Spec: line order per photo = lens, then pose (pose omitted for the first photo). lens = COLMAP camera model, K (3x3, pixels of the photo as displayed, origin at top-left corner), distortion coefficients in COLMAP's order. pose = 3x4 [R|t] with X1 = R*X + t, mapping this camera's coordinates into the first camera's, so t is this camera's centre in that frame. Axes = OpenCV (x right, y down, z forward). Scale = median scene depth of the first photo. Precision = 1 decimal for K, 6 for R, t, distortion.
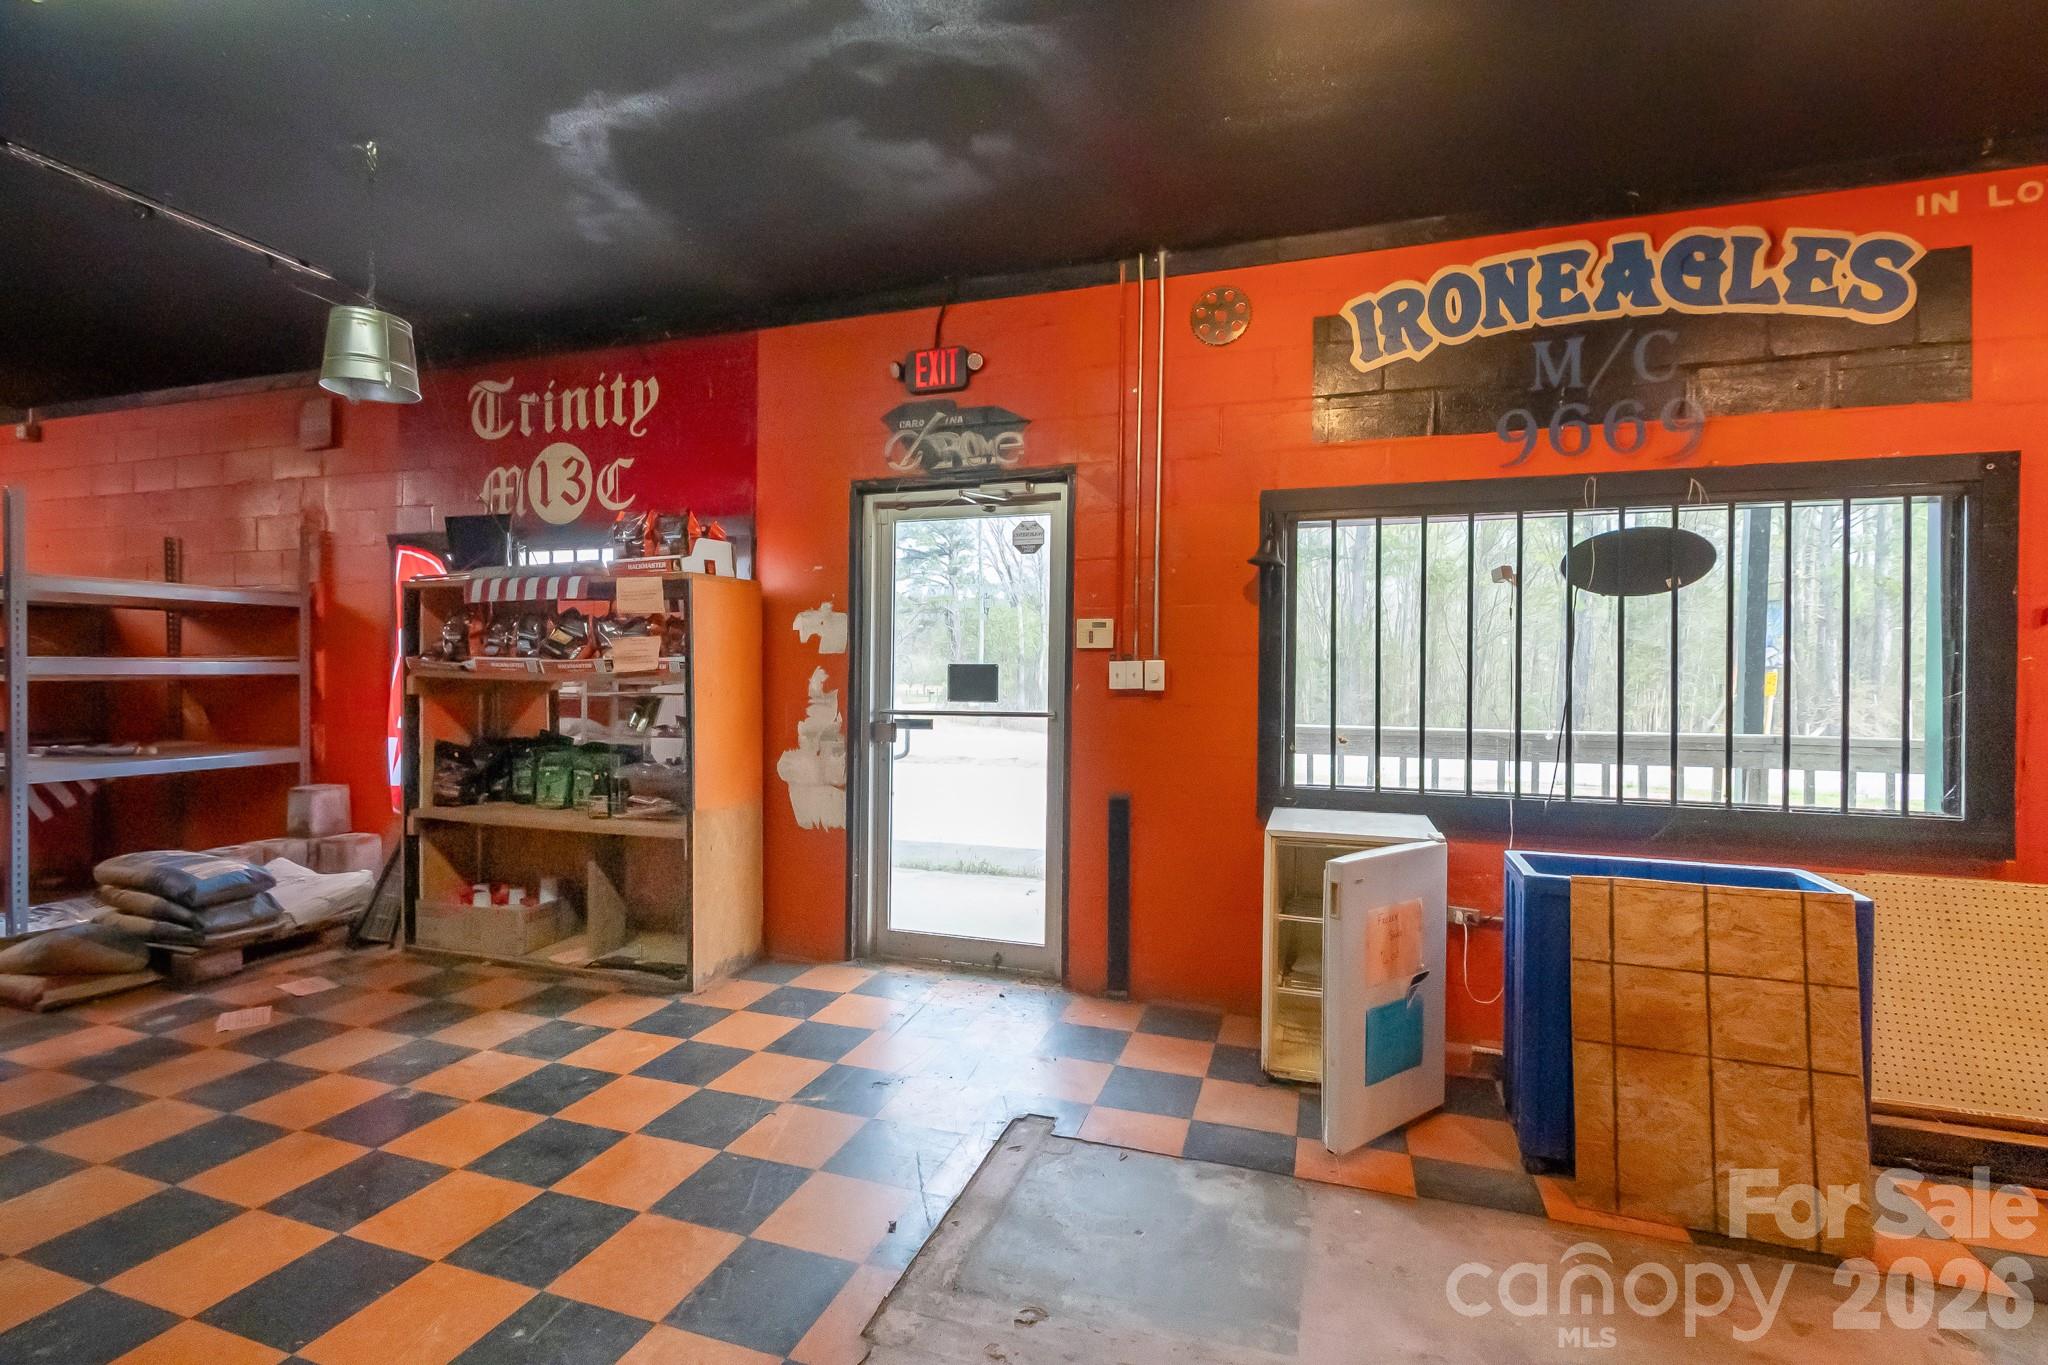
lens RADIAL K [[936.7, 0, 1032.5], [0, 936.7, 675.6], [0, 0, 1]] dist [0.004339, -0.001095]
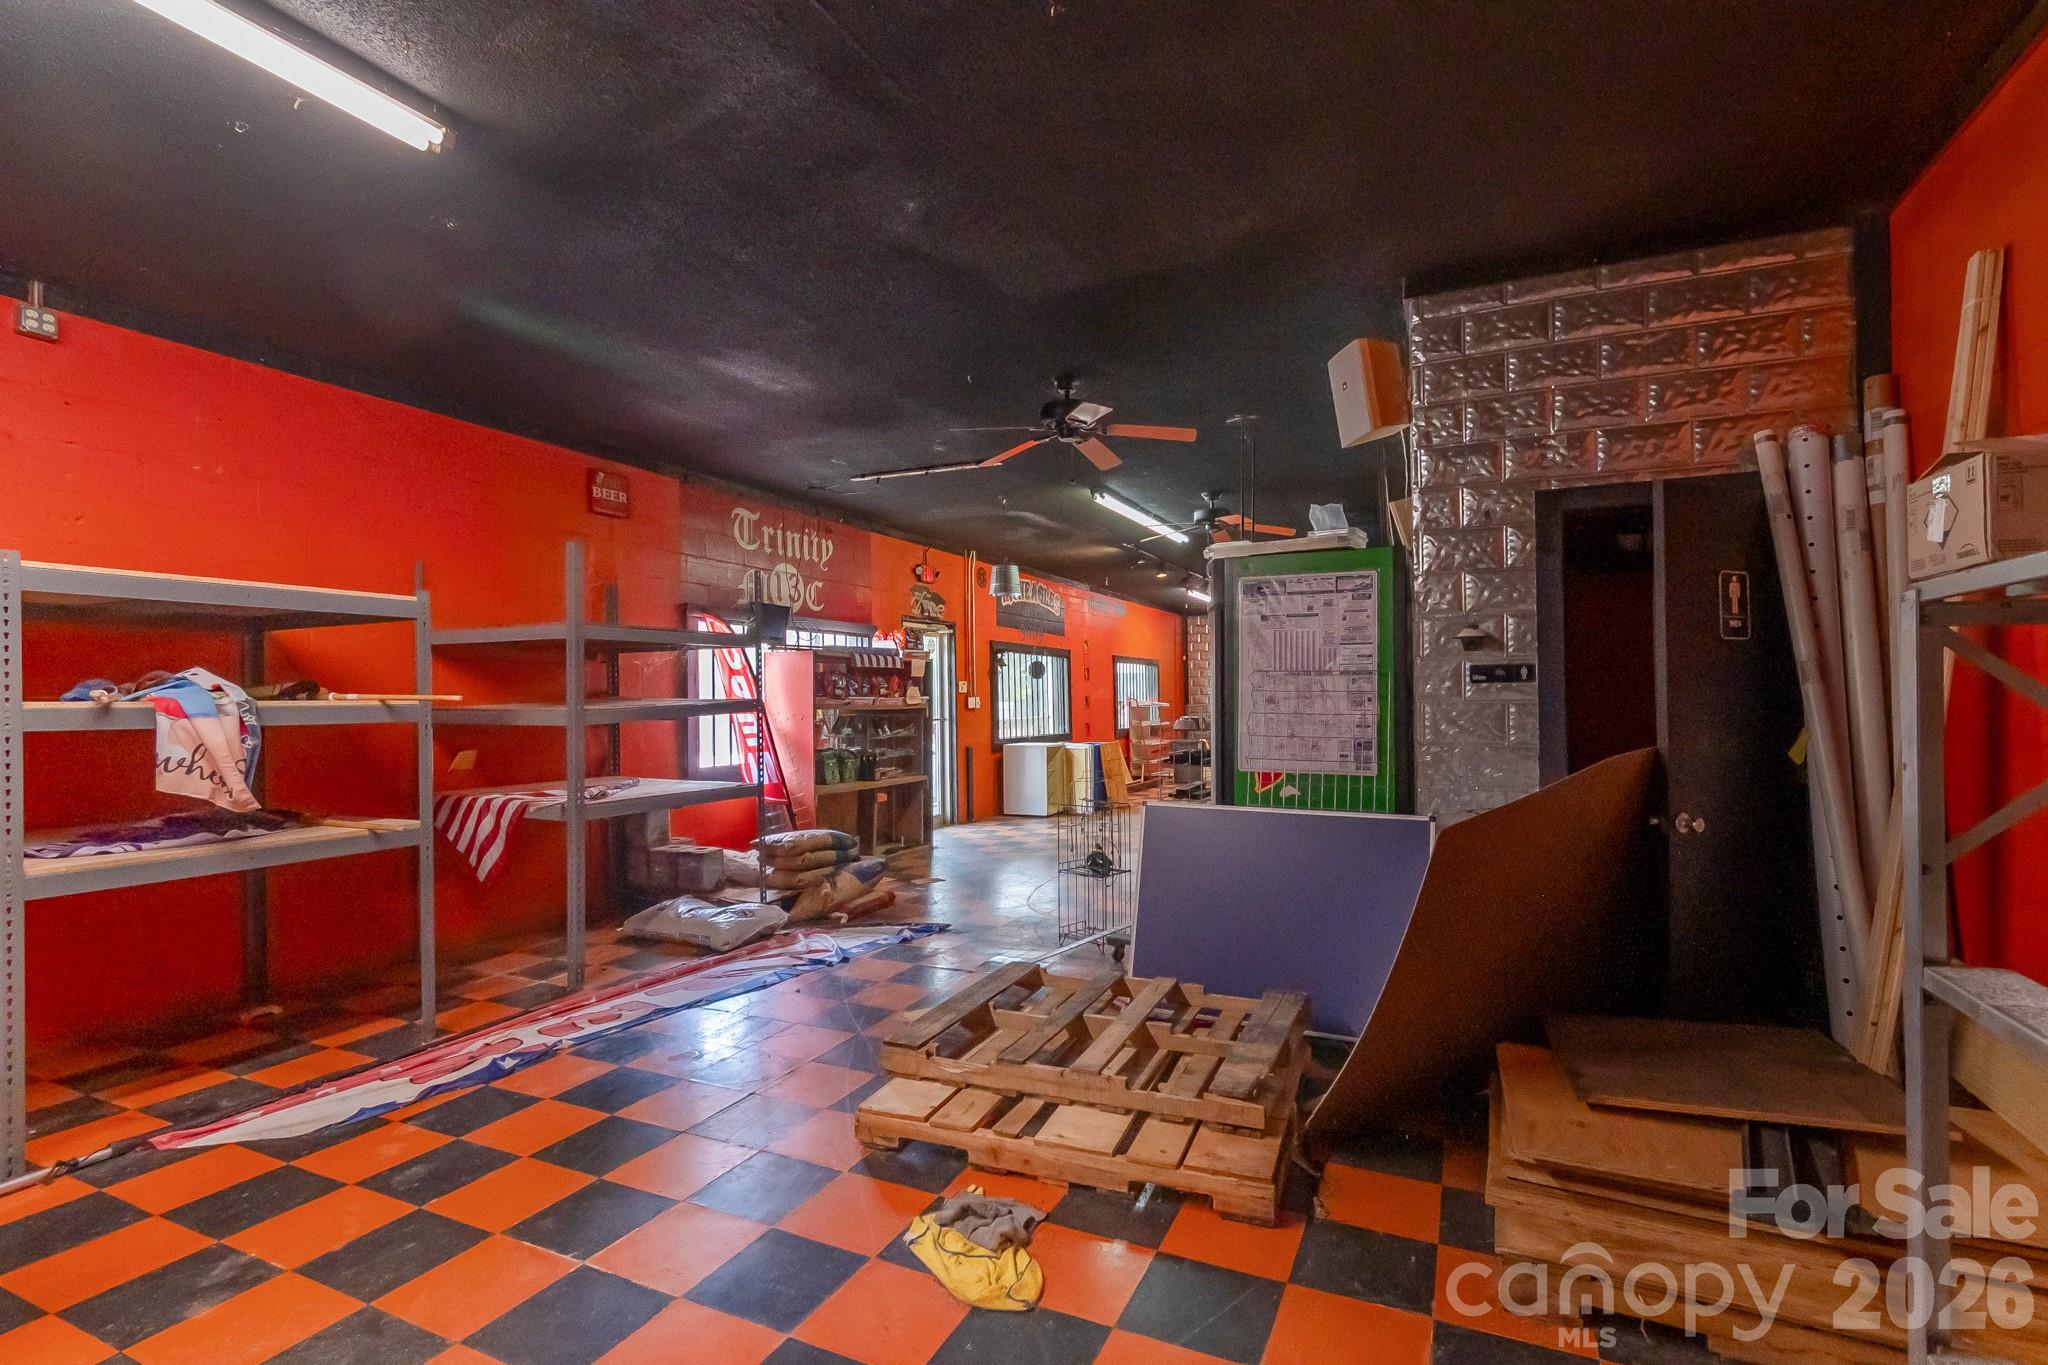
lens RADIAL K [[936.7, 0, 1032.5], [0, 936.7, 675.6], [0, 0, 1]] dist [0.004339, -0.001095]
pose [[0.126550, 0.017504, 0.991806, -2.438605], [0.006601, 0.999807, -0.018487, -0.025107], [-0.991938, 0.008886, 0.126411, 0.445384]]
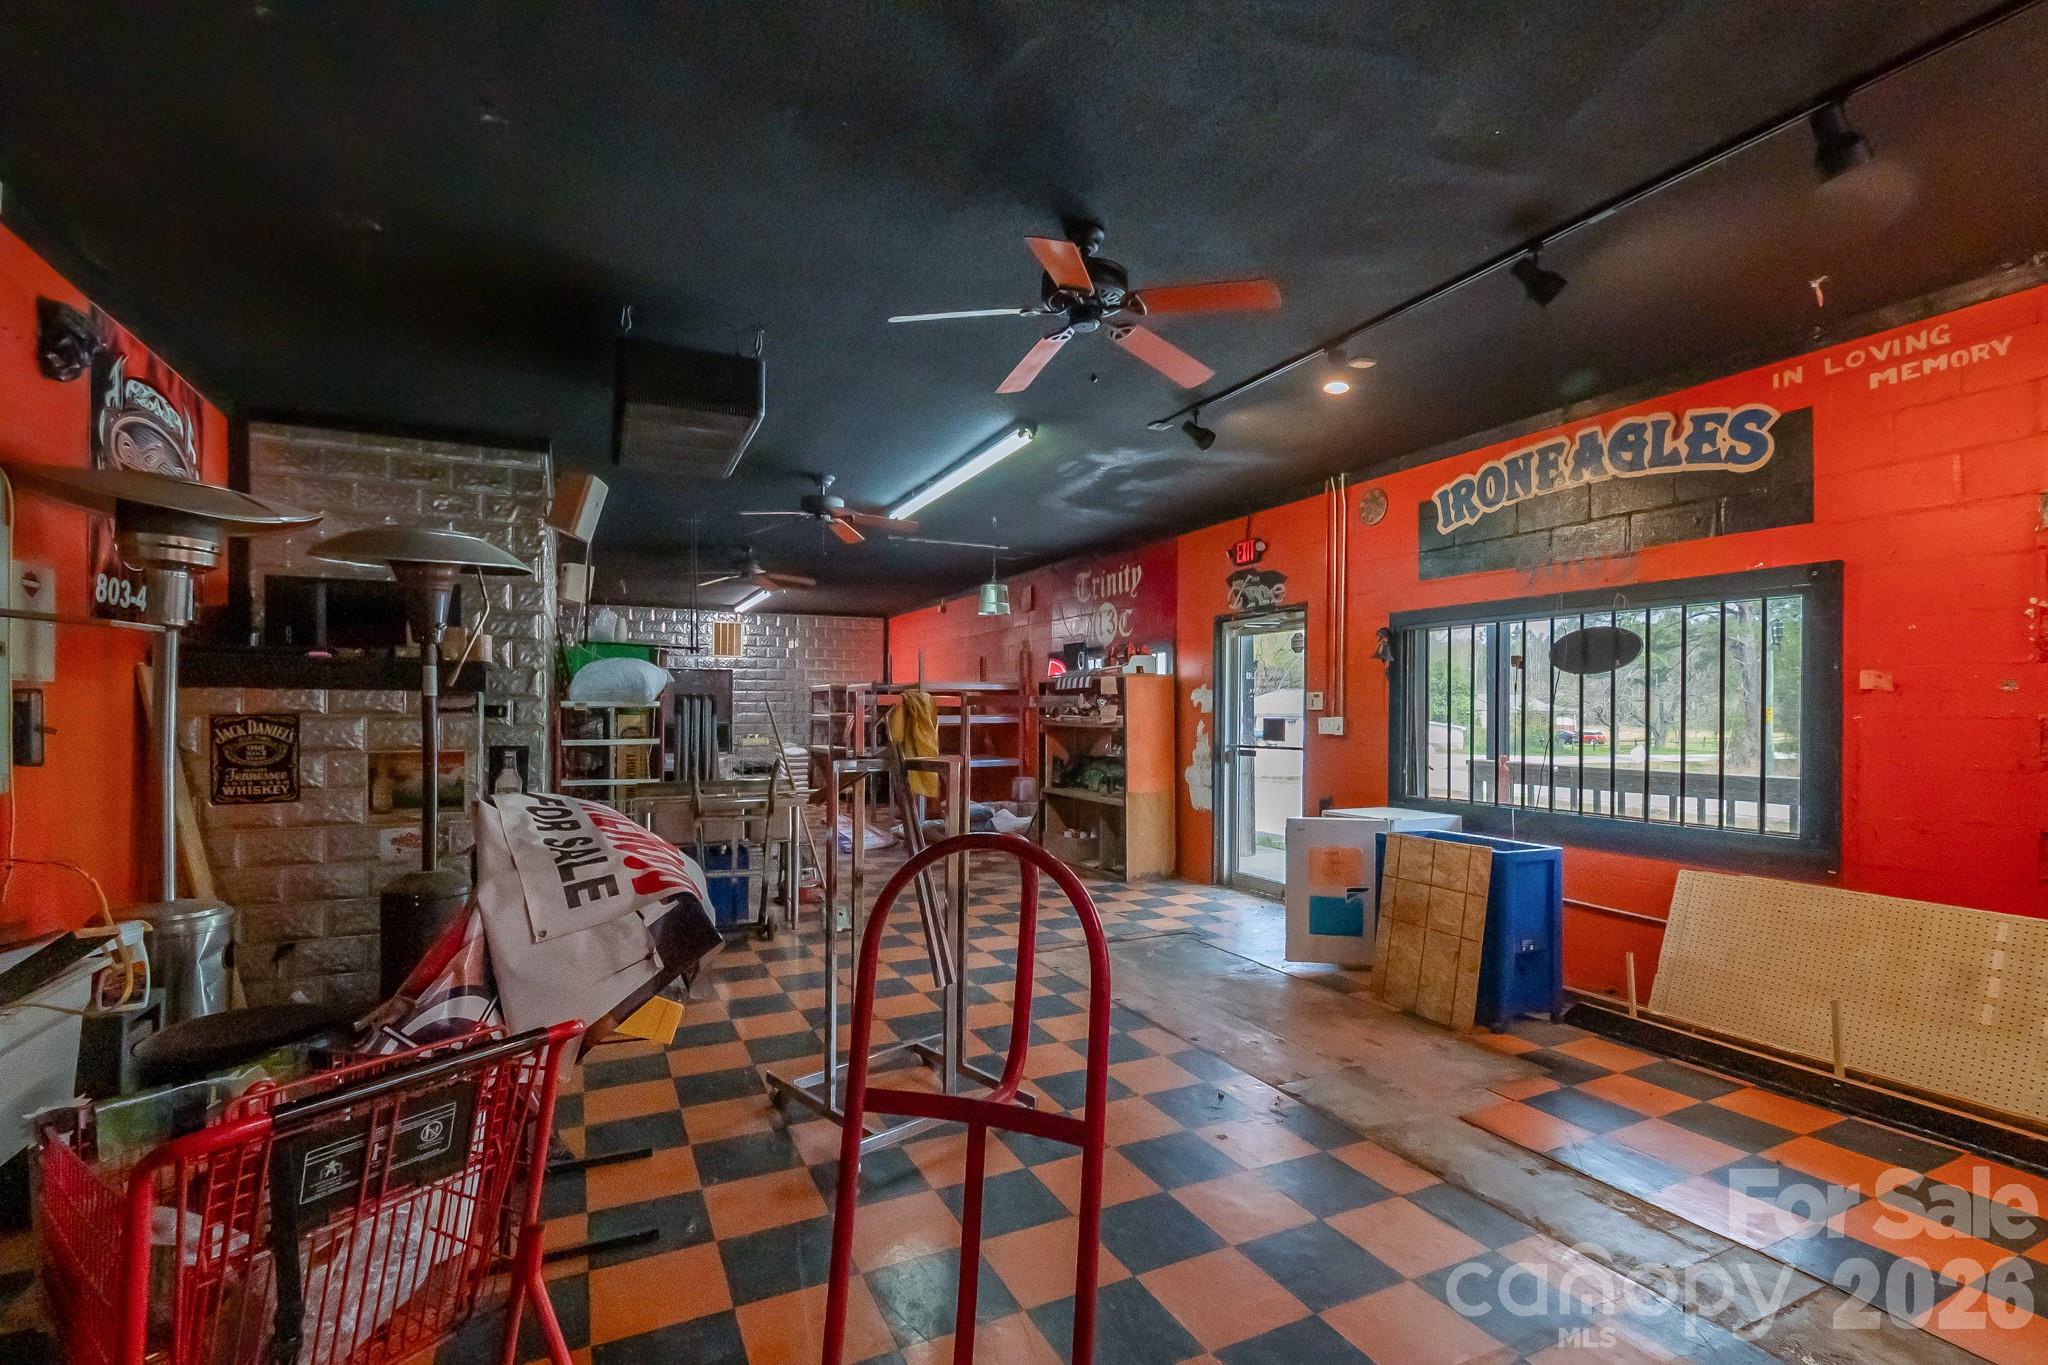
lens RADIAL K [[906.3, 0, 1024.1], [0, 906.3, 691.7], [0, 0, 1]] dist [0.001592, 0.000056]
pose [[0.704474, -0.021410, -0.709407, 0.817432], [0.000106, 0.999548, -0.030060, -0.012209], [0.709729, 0.021101, 0.704158, -0.499422]]
